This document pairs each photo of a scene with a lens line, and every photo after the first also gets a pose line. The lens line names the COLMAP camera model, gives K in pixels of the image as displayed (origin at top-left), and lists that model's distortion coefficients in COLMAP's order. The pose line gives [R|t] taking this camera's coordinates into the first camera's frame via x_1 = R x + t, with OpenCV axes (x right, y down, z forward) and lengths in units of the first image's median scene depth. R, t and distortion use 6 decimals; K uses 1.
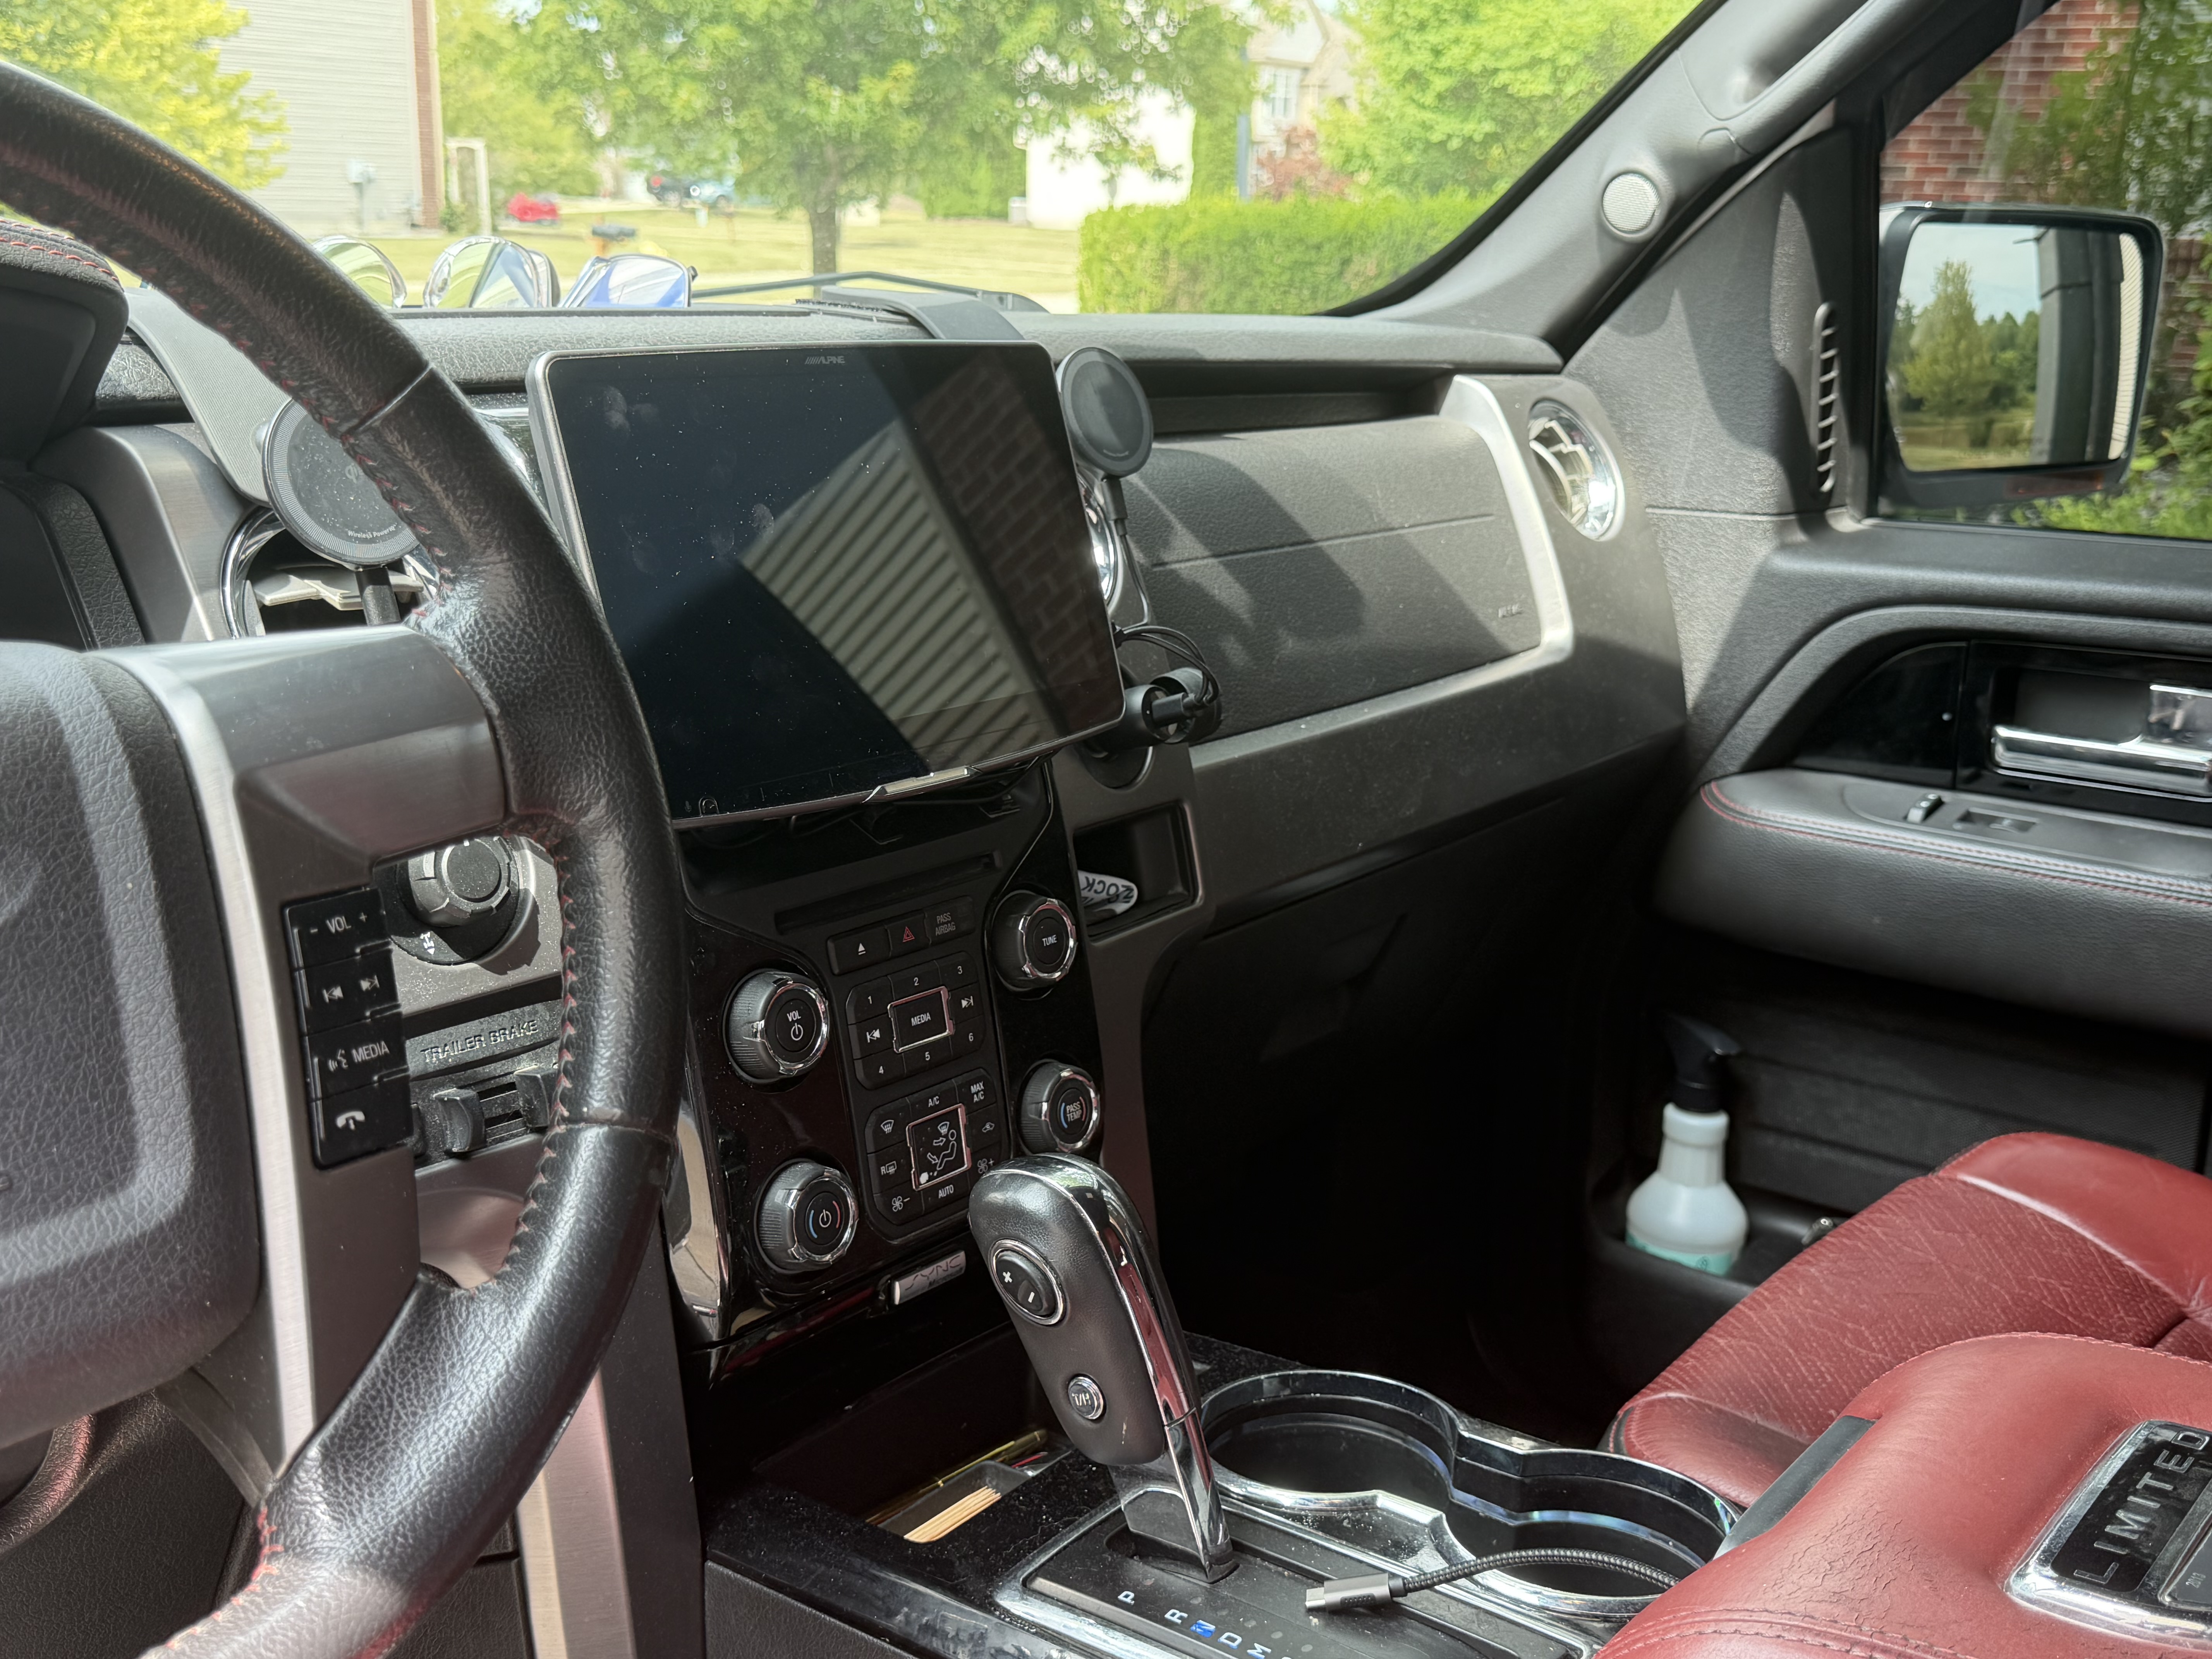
lens RADIAL K [[2290.3, 0, 1111.9], [0, 2290.3, 826.2], [0, 0, 1]] dist [0.007531, 0.000000]
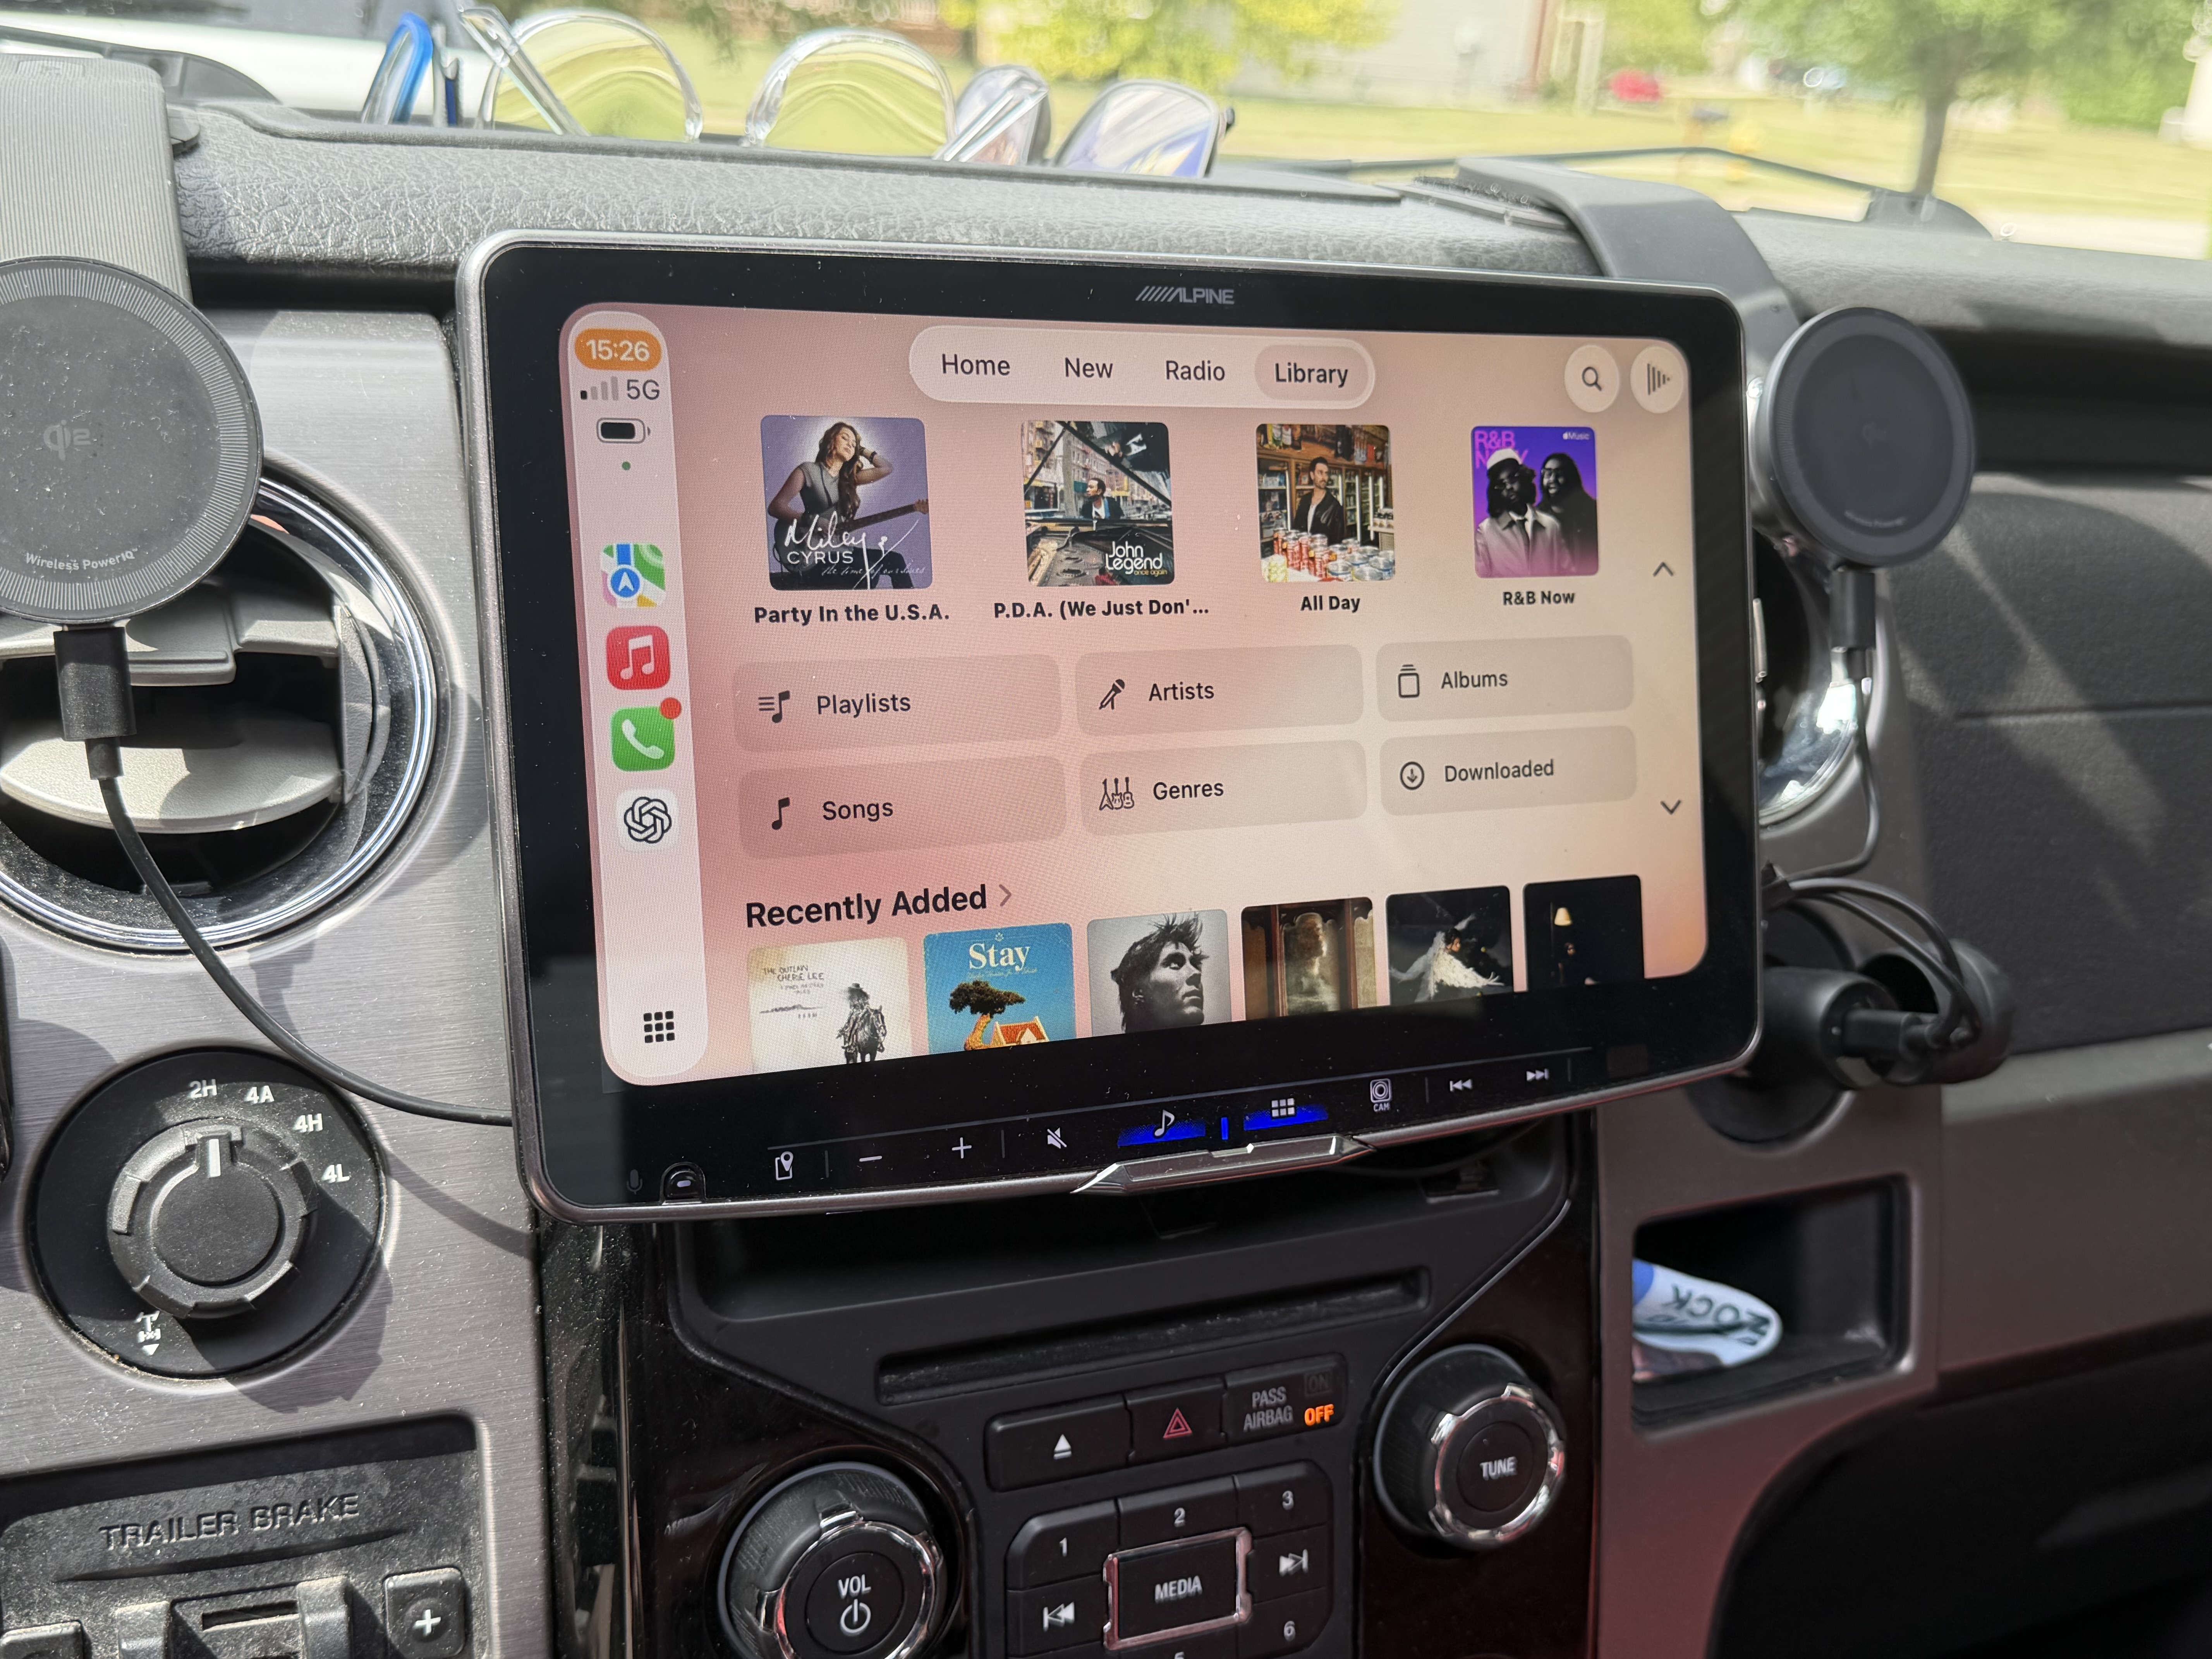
lens RADIAL K [[2290.3, 0, 1101.9], [0, 2290.3, 838.5], [0, 0, 1]] dist [0.007531, 0.000000]
pose [[0.892373, 0.187444, -0.410530, 0.069215], [-0.166042, 0.982225, 0.087546, -0.105327], [0.419642, -0.009958, 0.907635, 0.446405]]
